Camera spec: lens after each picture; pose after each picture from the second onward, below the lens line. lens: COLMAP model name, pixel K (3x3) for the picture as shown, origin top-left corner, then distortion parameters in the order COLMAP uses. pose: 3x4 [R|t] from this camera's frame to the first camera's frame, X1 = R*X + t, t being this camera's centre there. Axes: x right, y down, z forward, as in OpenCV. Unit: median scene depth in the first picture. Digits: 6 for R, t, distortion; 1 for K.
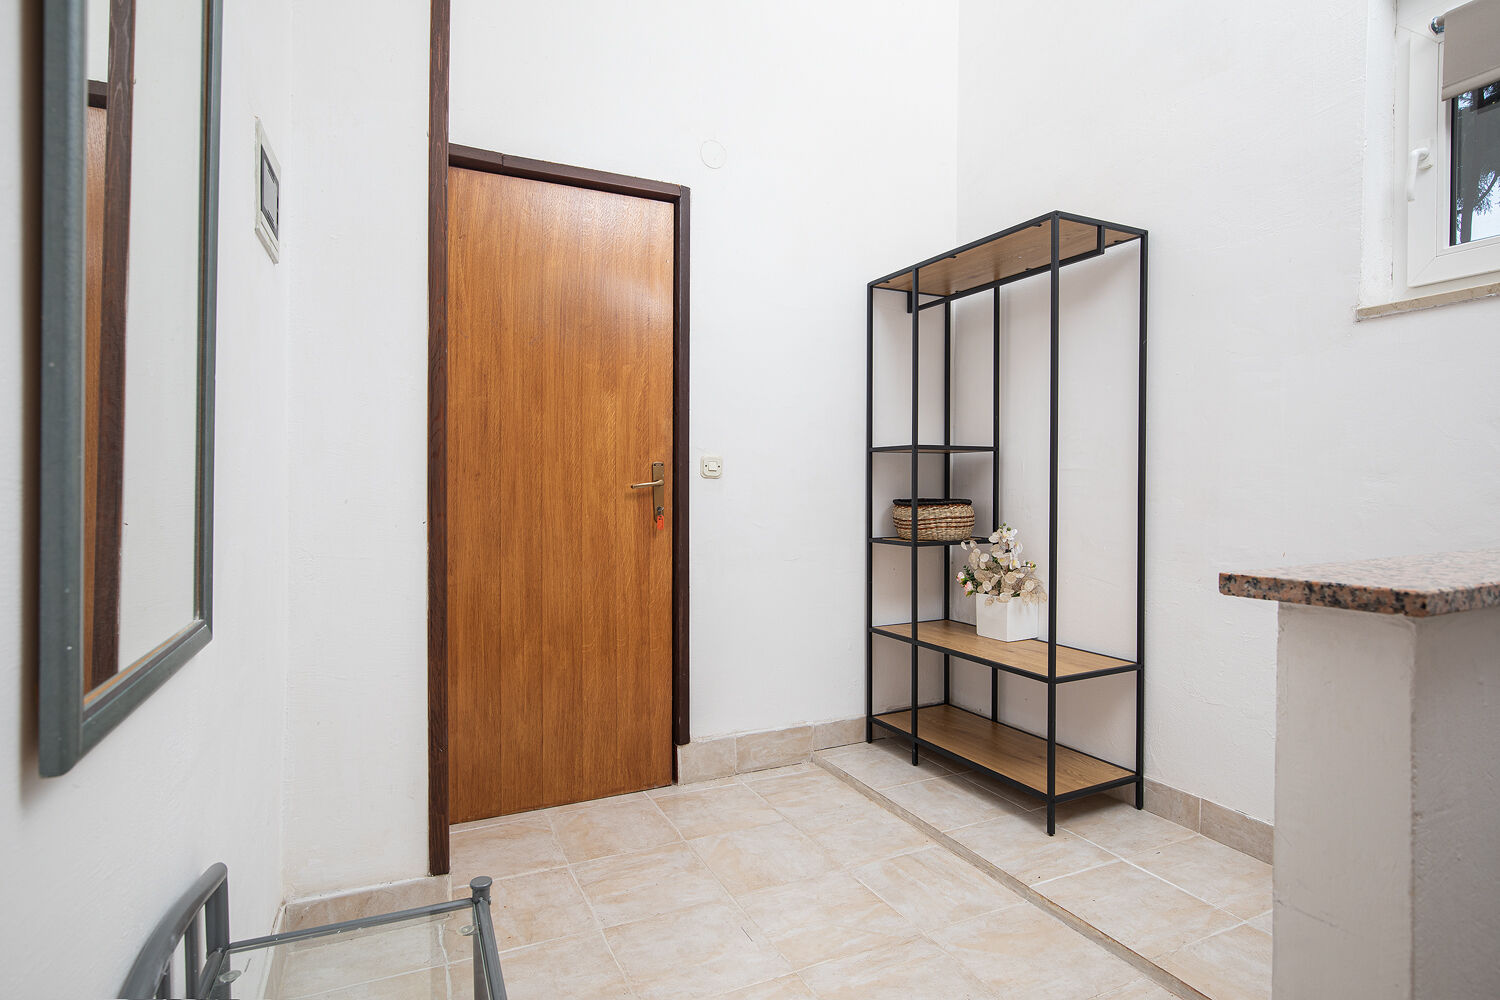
lens RADIAL K [[776.0, 0, 754.2], [0, 776.0, 493.2], [0, 0, 1]] dist [-0.024855, 0.000973]
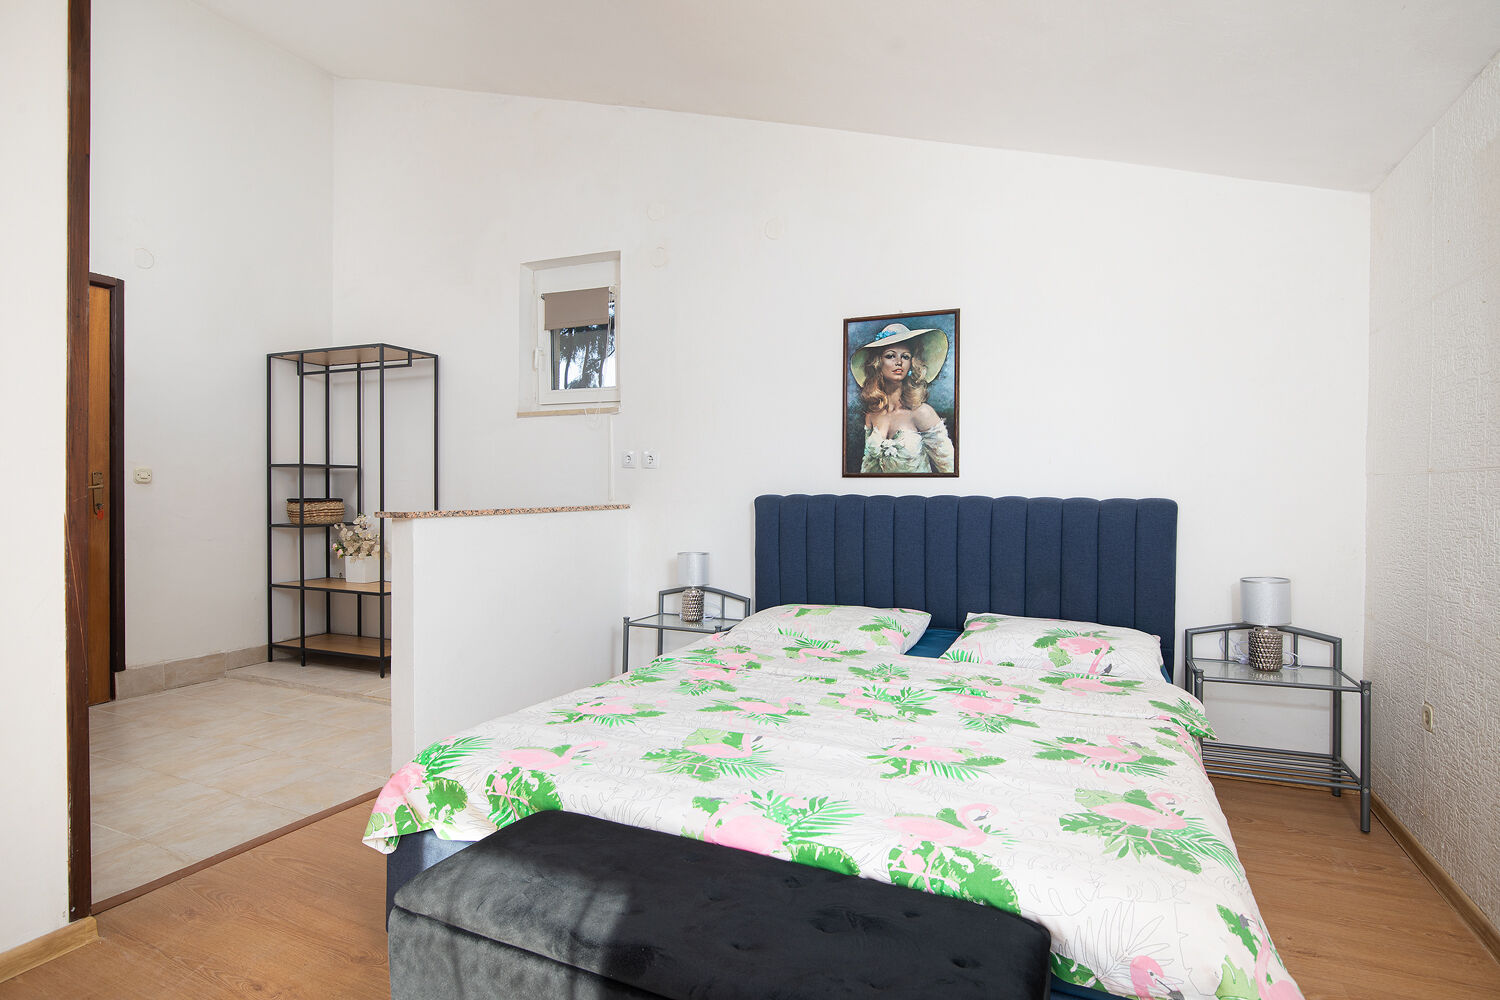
lens RADIAL K [[776.0, 0, 754.2], [0, 776.0, 493.2], [0, 0, 1]] dist [-0.024855, 0.000973]
pose [[0.762415, -0.002563, 0.647083, -0.102523], [0.006193, 0.999975, -0.003335, 0.008671], [-0.647059, 0.006550, 0.762412, -0.780220]]
